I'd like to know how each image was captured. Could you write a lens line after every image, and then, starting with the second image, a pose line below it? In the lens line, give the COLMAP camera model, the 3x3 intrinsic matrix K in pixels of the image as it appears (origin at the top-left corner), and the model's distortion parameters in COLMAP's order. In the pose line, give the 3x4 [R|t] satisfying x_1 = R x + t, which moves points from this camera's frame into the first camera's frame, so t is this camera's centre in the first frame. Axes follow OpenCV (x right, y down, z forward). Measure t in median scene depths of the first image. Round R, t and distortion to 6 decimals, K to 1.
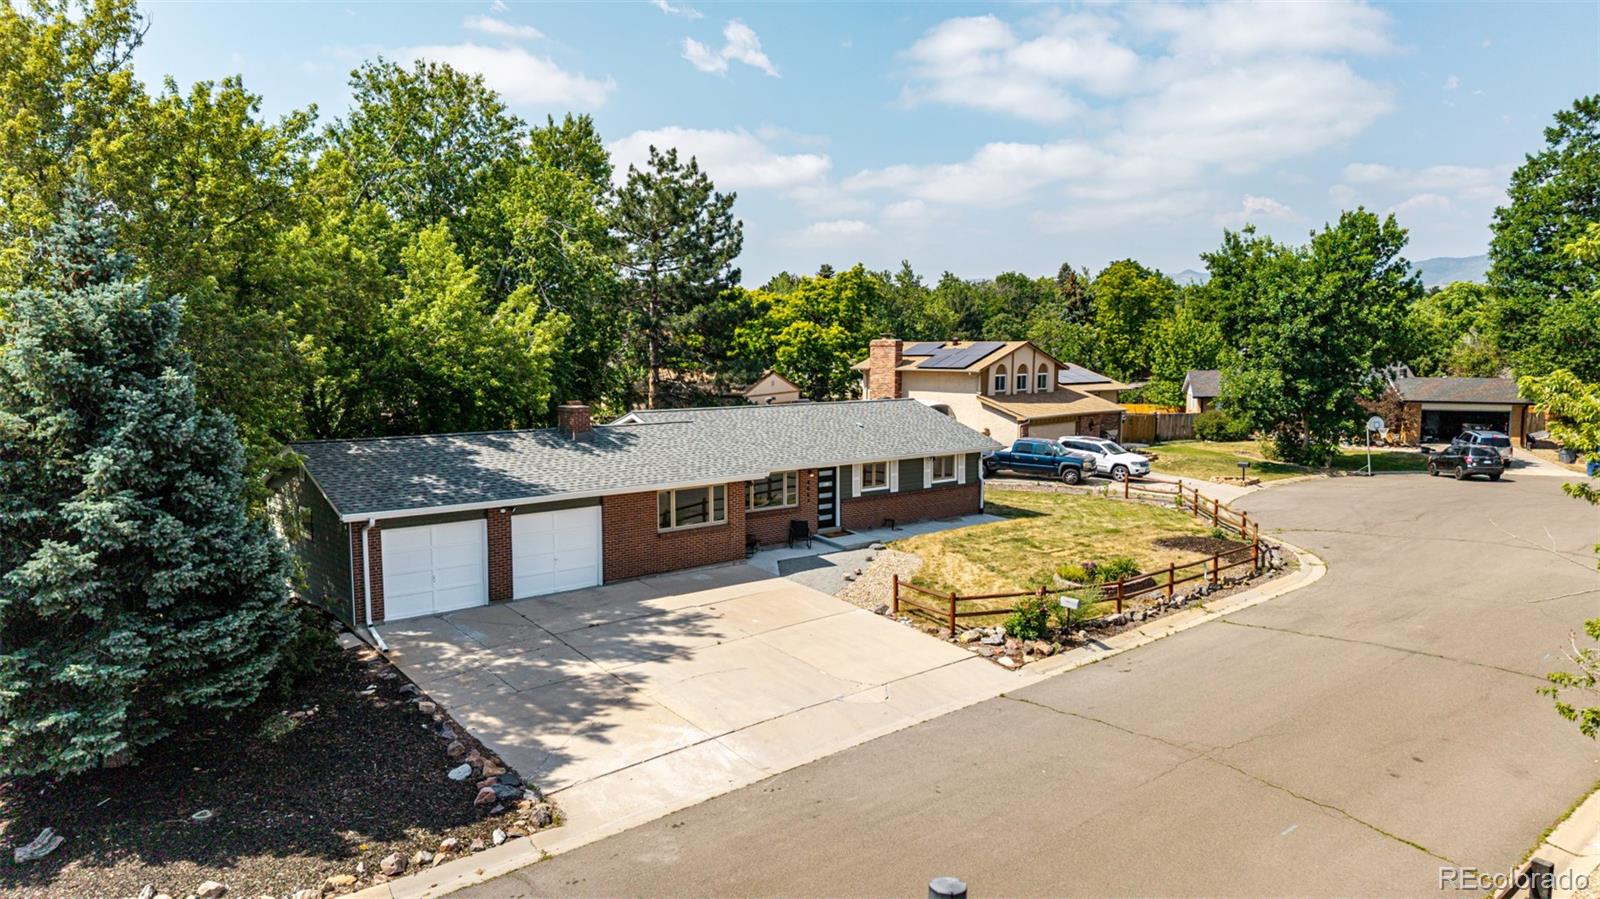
lens RADIAL K [[1086.8, 0, 800.0], [0, 1086.8, 449.5], [0, 0, 1]] dist [0.036050, -0.036791]
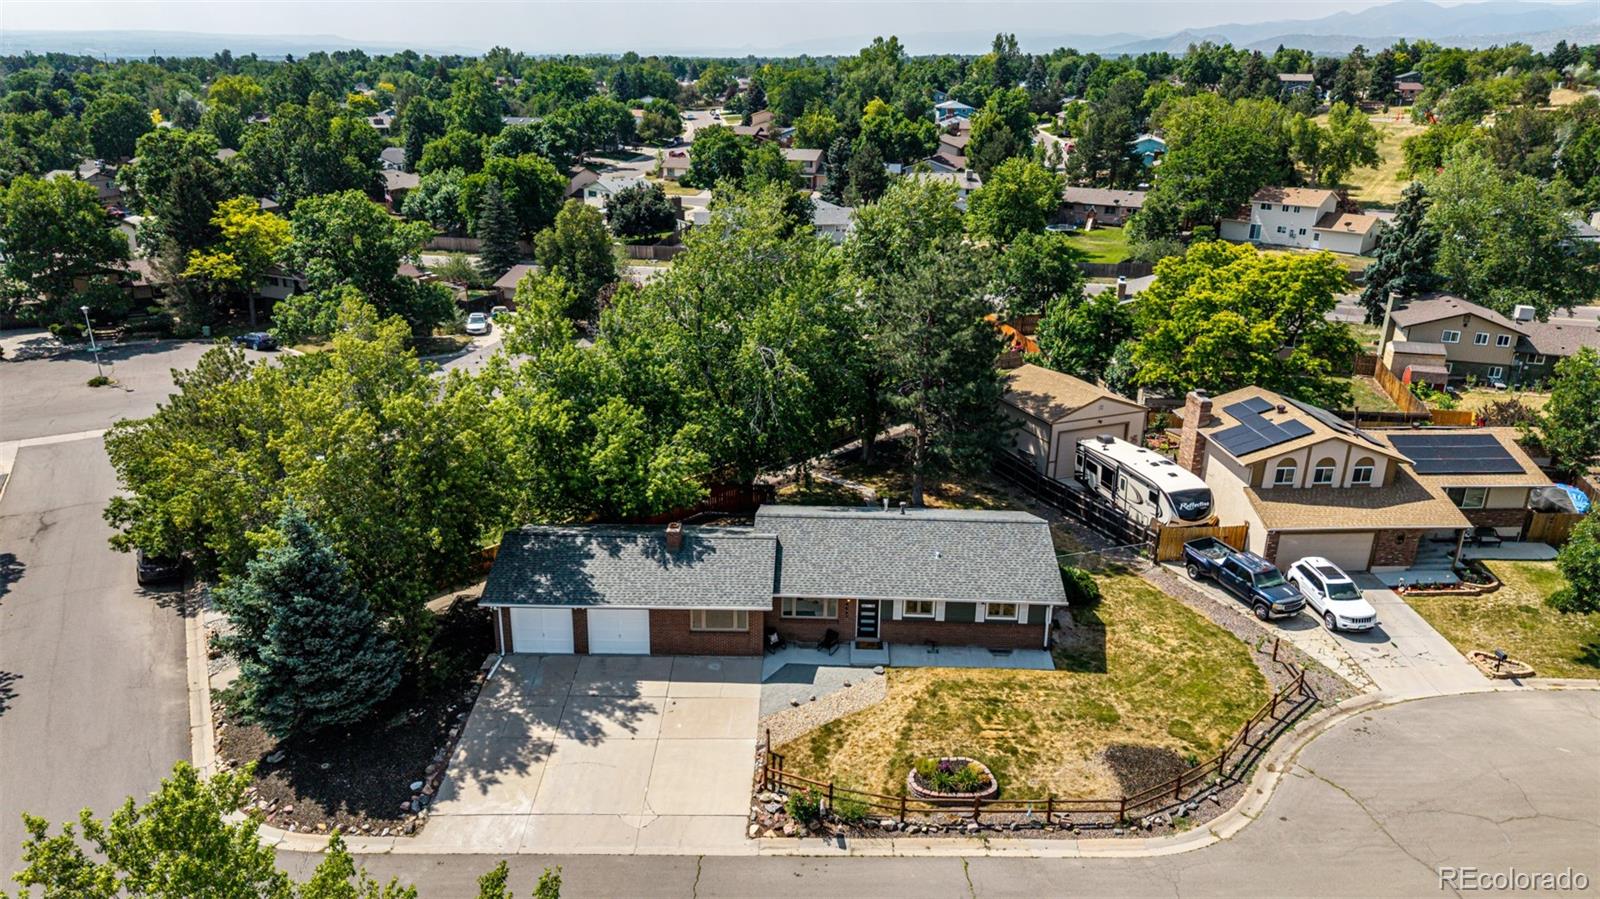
lens RADIAL K [[1099.3, 0, 800.0], [0, 1099.3, 449.5], [0, 0, 1]] dist [0.030057, -0.028273]
pose [[0.750029, 0.236471, -0.617687, 0.966530], [-0.078811, 0.959201, 0.271518, -0.659285], [0.656692, -0.154966, 0.738066, 0.021055]]
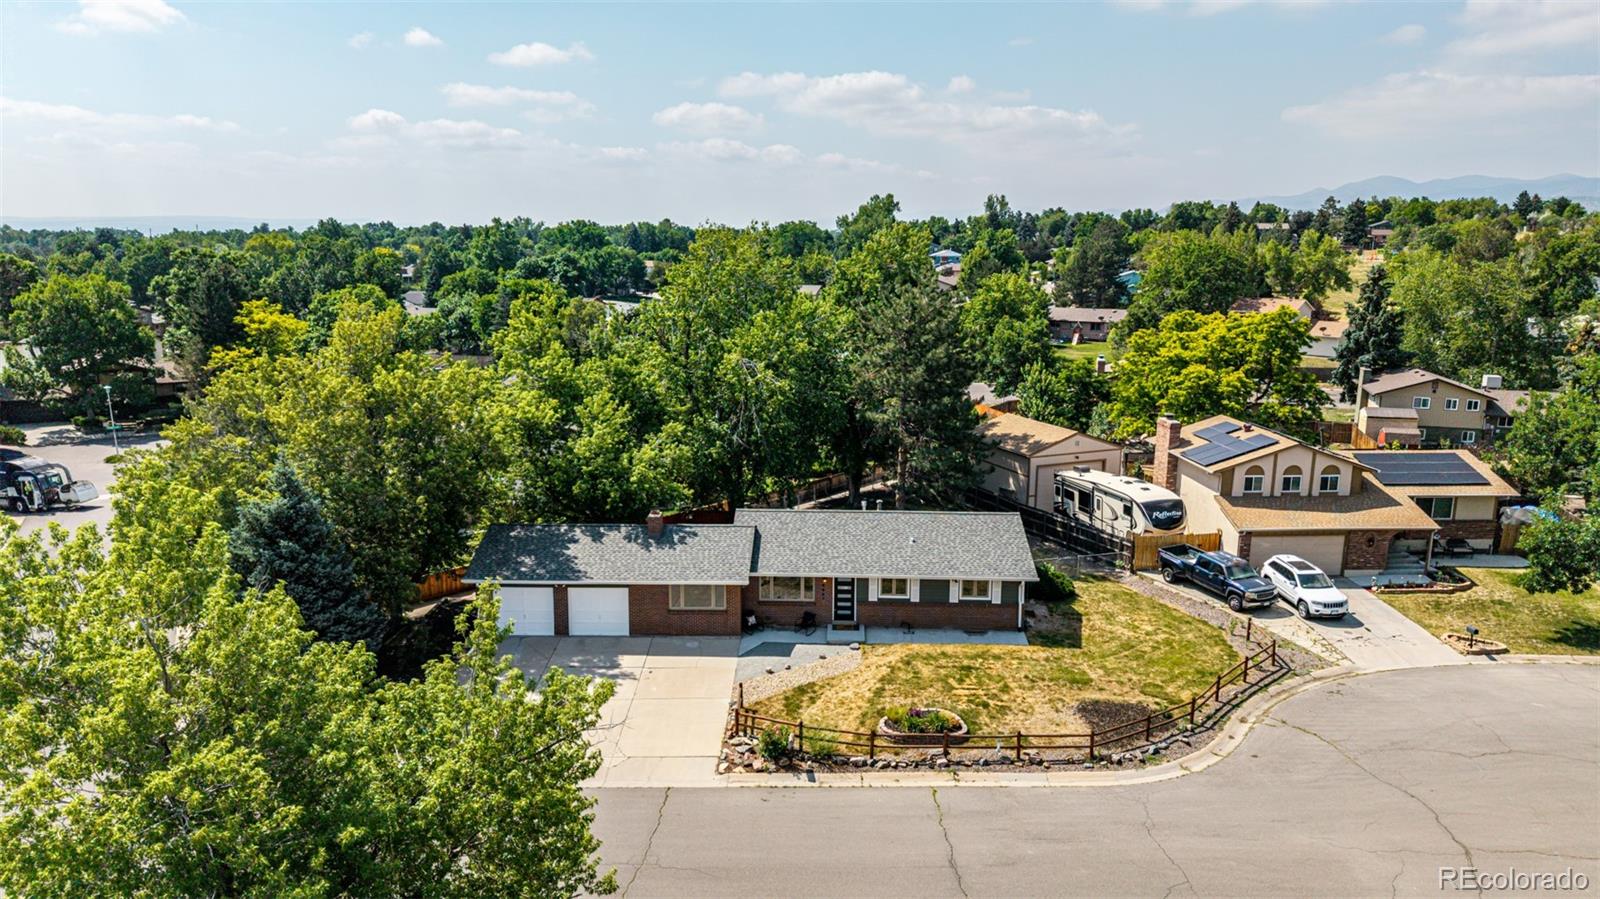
lens RADIAL K [[1086.8, 0, 800.0], [0, 1086.8, 449.5], [0, 0, 1]] dist [0.036050, -0.036791]
pose [[0.745728, 0.135742, -0.652276, 1.091634], [-0.070417, 0.989600, 0.125435, -0.393096], [0.662519, -0.047609, 0.747531, -0.009678]]
